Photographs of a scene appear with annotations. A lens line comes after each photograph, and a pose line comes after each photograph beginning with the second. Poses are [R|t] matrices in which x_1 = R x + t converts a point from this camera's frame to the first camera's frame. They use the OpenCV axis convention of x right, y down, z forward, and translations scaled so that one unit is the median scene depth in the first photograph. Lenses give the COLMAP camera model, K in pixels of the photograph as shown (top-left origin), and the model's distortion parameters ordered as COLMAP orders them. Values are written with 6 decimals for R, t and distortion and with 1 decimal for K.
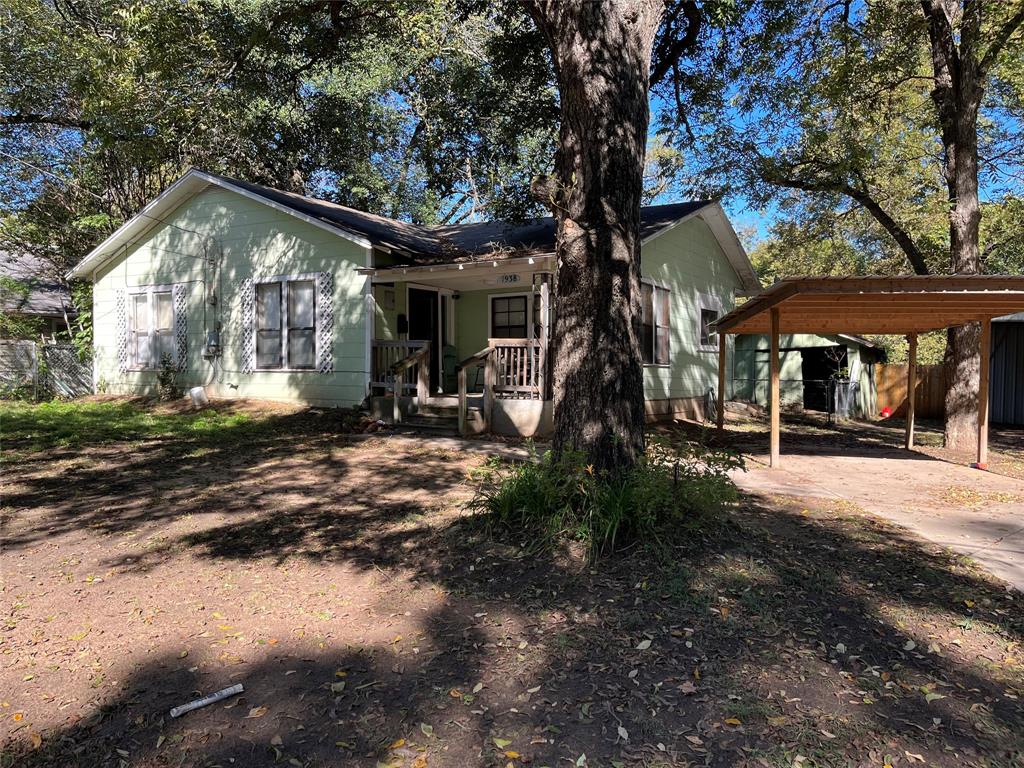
lens RADIAL K [[763.4, 0, 514.4], [0, 763.4, 384.9], [0, 0, 1]] dist [0.073378, -0.100556]
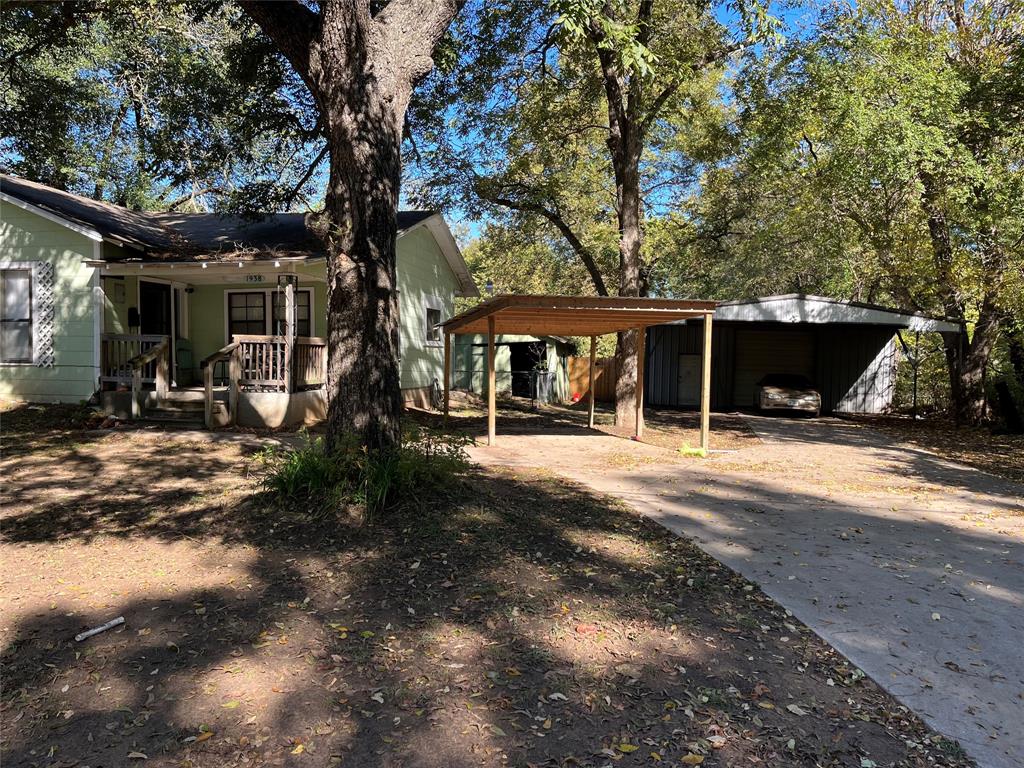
lens RADIAL K [[763.4, 0, 514.4], [0, 763.4, 384.9], [0, 0, 1]] dist [0.073378, -0.100556]
pose [[0.934347, -0.009927, 0.356227, -0.060927], [0.004305, 0.999853, 0.016572, -0.009713], [-0.356339, -0.013950, 0.934252, -0.149879]]
